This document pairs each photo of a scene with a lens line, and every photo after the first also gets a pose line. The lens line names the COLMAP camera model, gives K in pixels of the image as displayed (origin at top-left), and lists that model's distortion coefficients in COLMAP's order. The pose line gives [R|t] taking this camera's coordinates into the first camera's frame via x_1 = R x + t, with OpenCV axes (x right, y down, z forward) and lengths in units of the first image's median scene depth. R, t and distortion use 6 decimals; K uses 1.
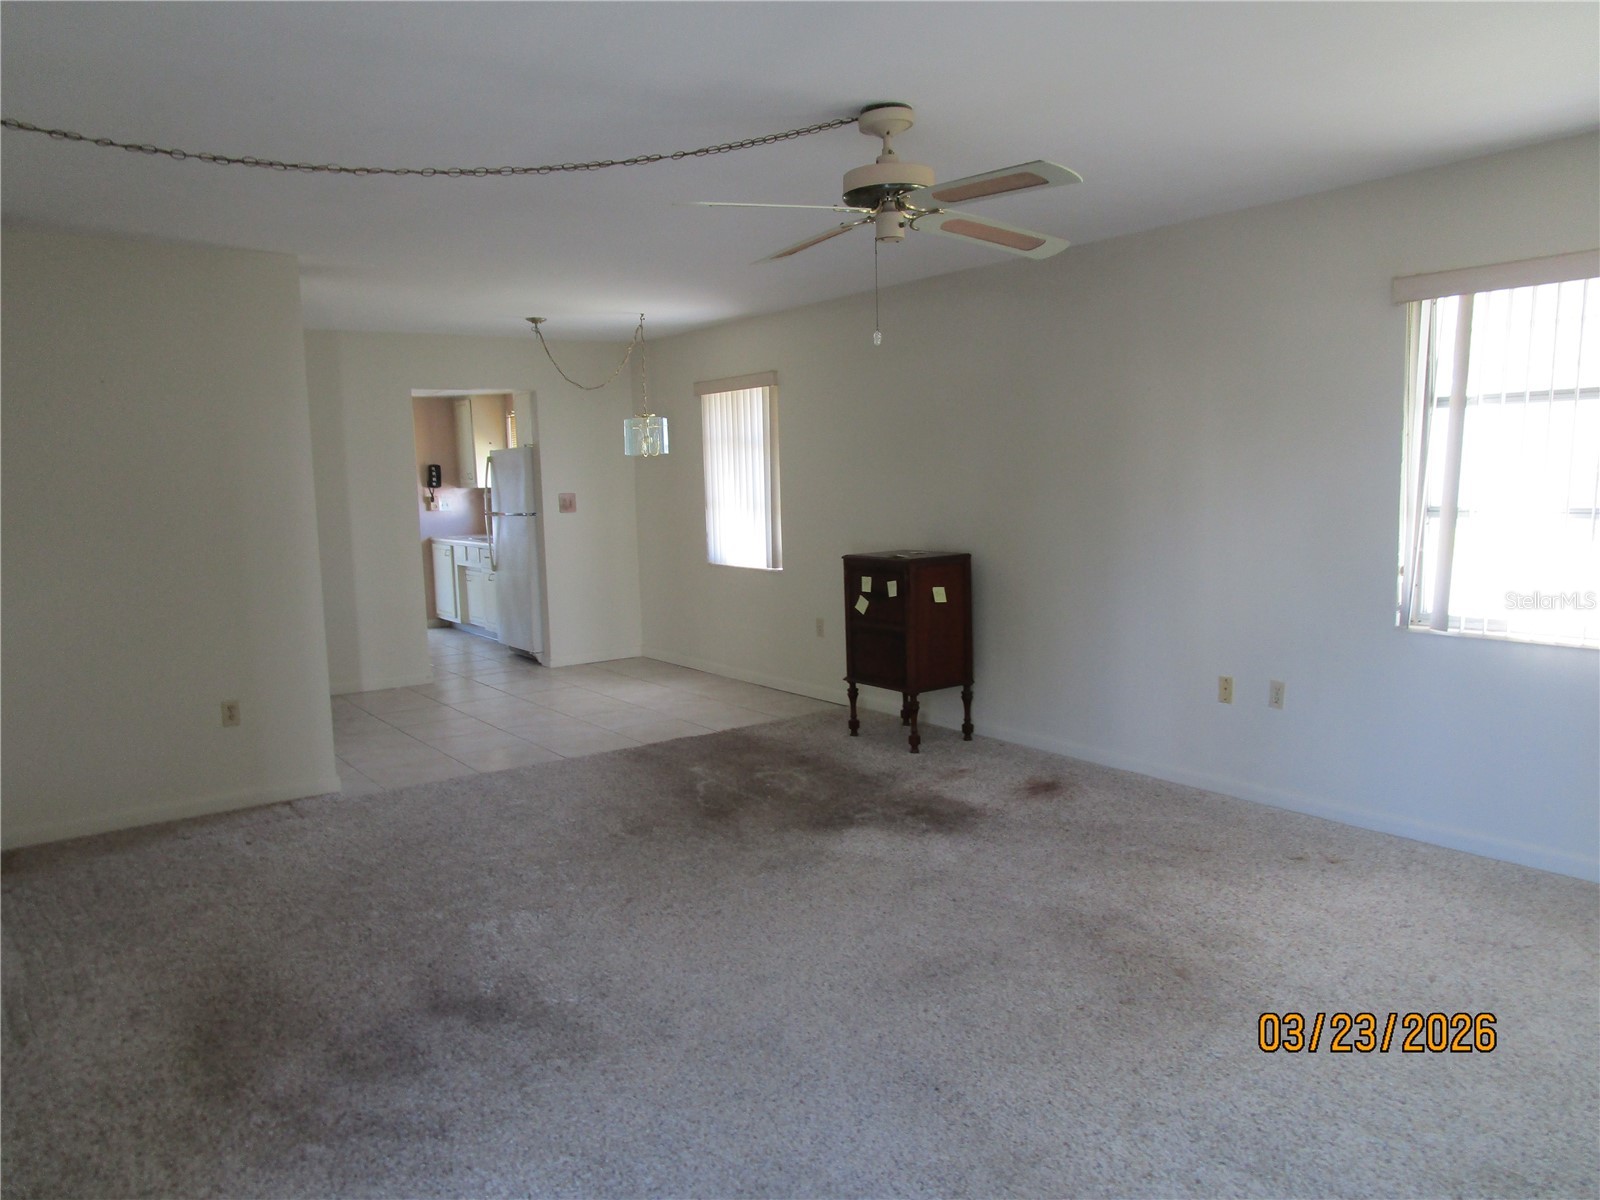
lens RADIAL K [[1141.6, 0, 800.0], [0, 1141.6, 608.3], [0, 0, 1]] dist [-0.022769, 0.008707]
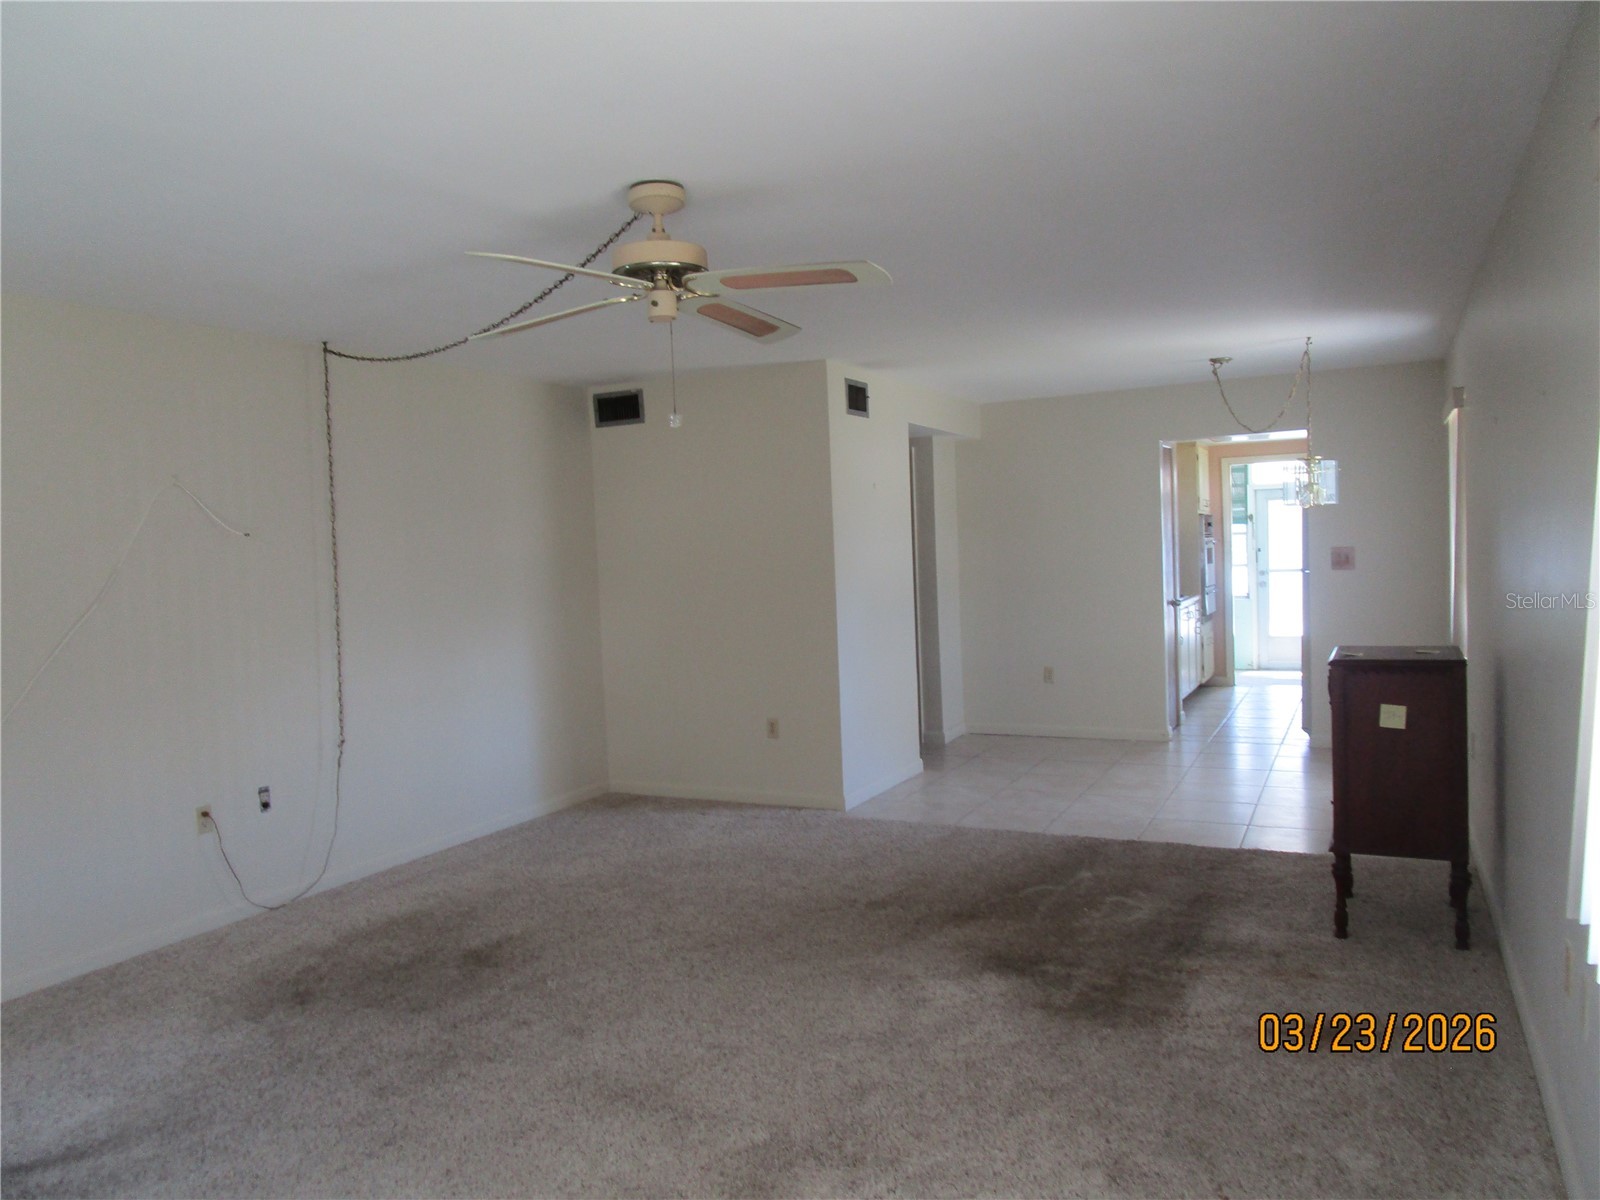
lens RADIAL K [[1141.6, 0, 801.4], [0, 1141.6, 616.1], [0, 0, 1]] dist [-0.022769, 0.008707]
pose [[0.452379, 0.062848, -0.889609, 0.372916], [-0.079676, 0.996373, 0.029875, -0.042430], [0.888260, 0.057366, 0.455746, 0.255253]]
